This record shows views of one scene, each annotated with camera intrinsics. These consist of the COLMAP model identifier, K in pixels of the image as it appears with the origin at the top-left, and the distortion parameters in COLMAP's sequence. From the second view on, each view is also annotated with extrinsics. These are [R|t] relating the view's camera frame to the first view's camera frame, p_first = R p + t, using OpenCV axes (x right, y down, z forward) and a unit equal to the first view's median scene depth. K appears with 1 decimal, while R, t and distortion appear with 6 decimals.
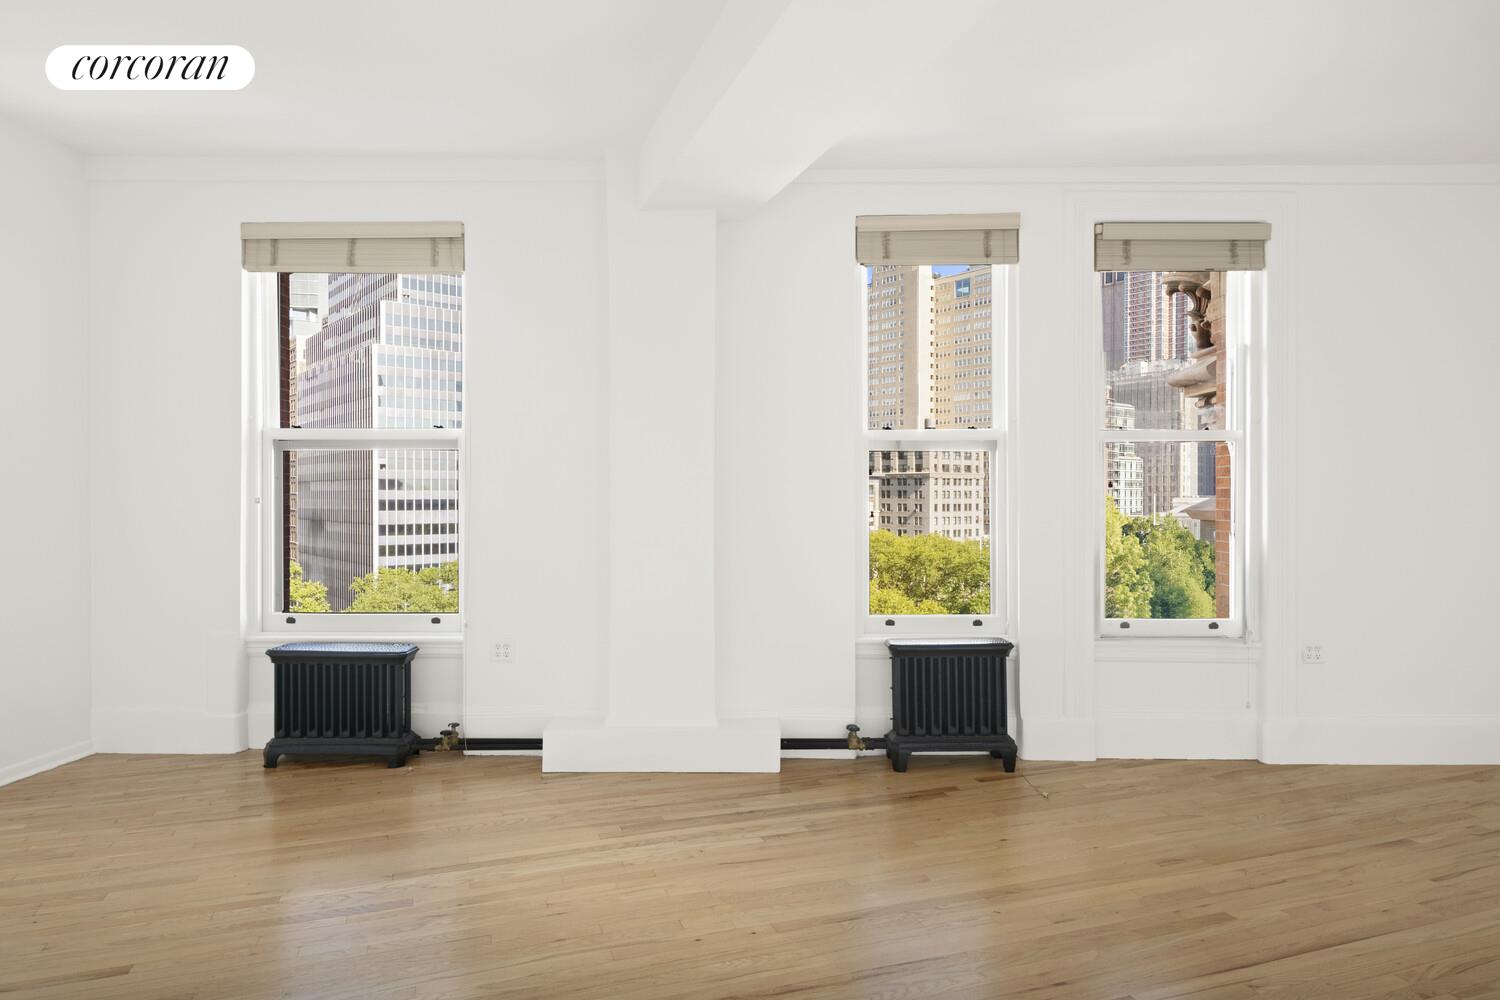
lens RADIAL K [[881.1, 0, 753.0], [0, 881.1, 500.7], [0, 0, 1]] dist [-0.002229, -0.000121]
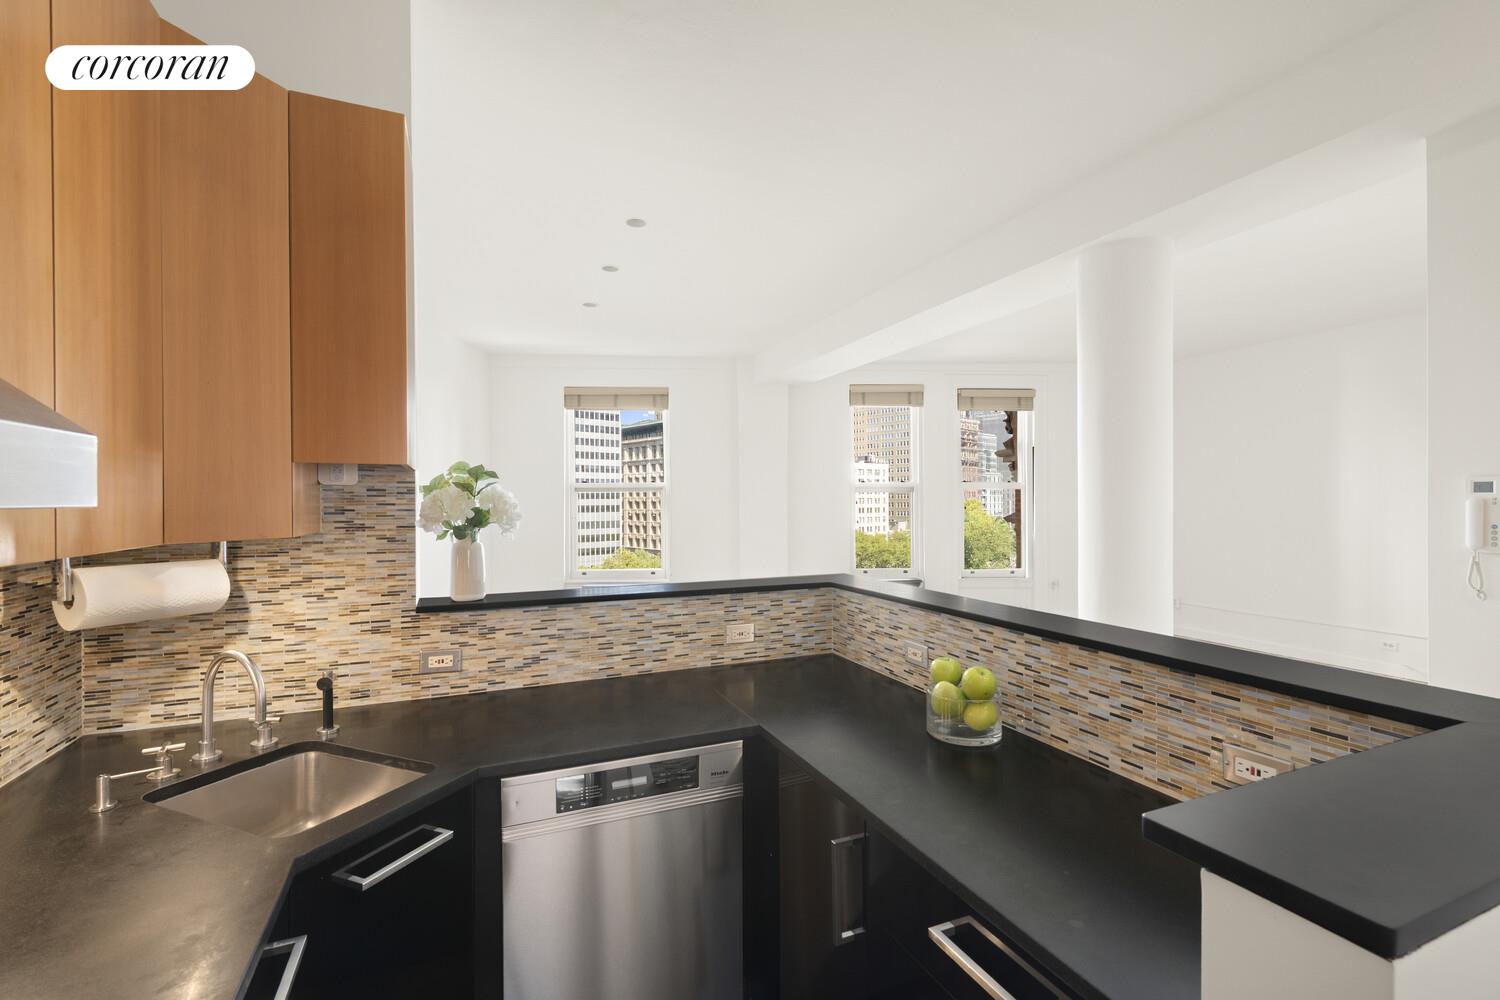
lens RADIAL K [[665.3, 0, 750.0], [0, 665.3, 500.0], [0, 0, 1]] dist [0.004221, 0.000052]
pose [[0.998640, -0.003298, 0.052036, -0.206257], [0.003702, 0.999964, -0.007667, -0.026144], [-0.052009, 0.007849, 0.998616, -0.601065]]
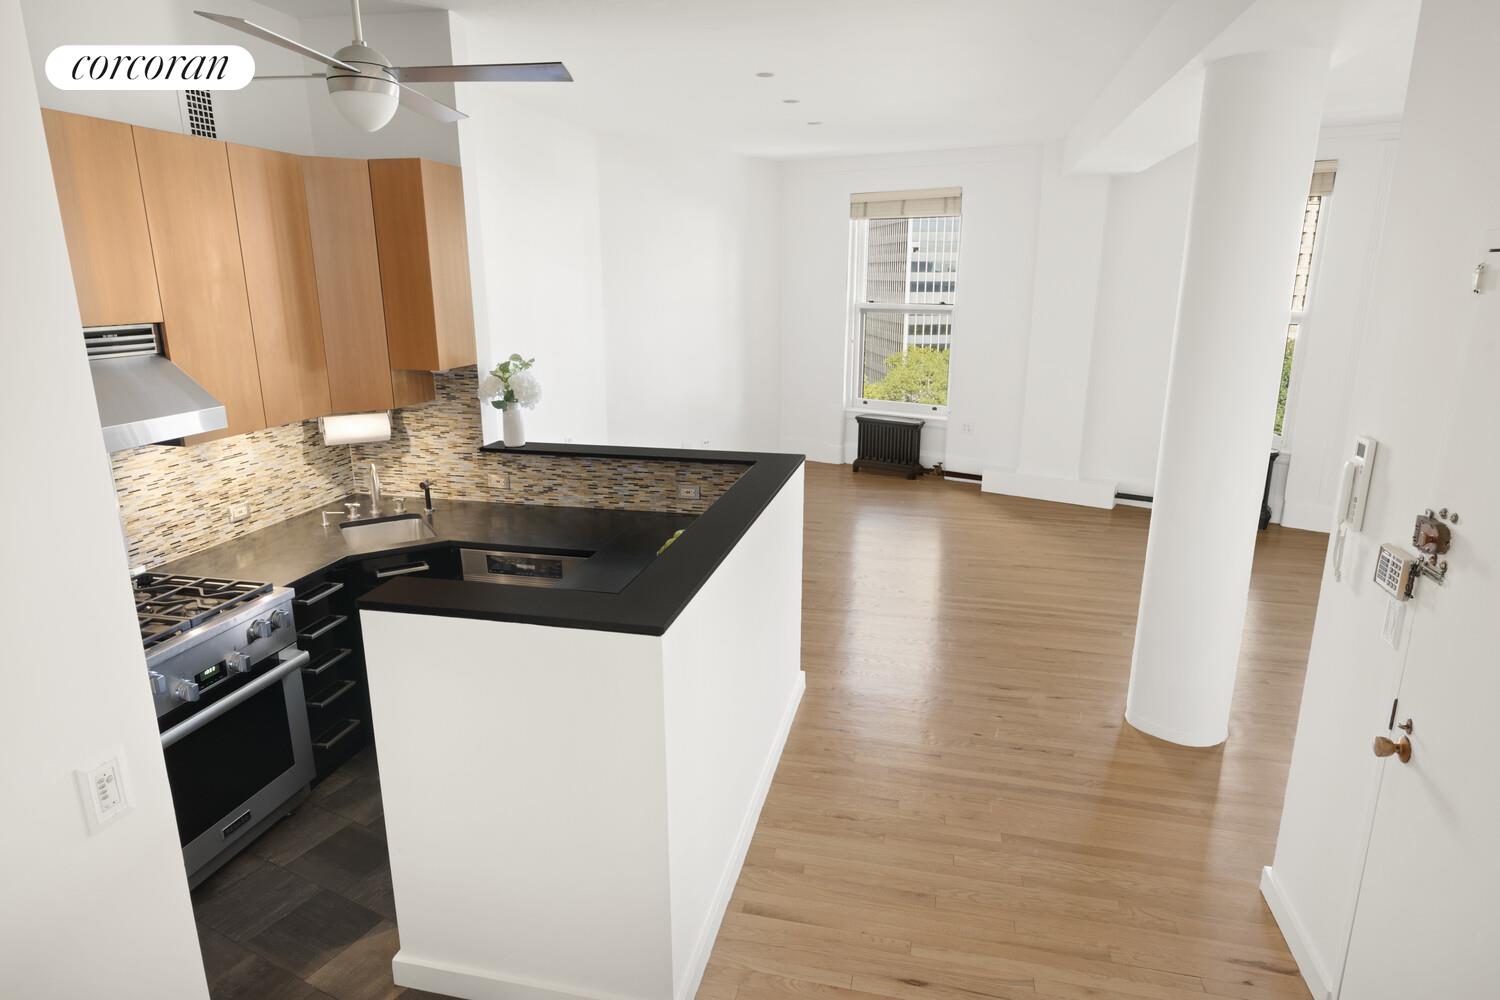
lens RADIAL K [[881.1, 0, 753.0], [0, 881.1, 500.7], [0, 0, 1]] dist [-0.002229, -0.000121]
pose [[0.839970, 0.139944, -0.524277, 0.322995], [-0.006060, 0.968531, 0.248819, -0.137535], [0.542599, -0.205824, 0.814385, -0.773251]]
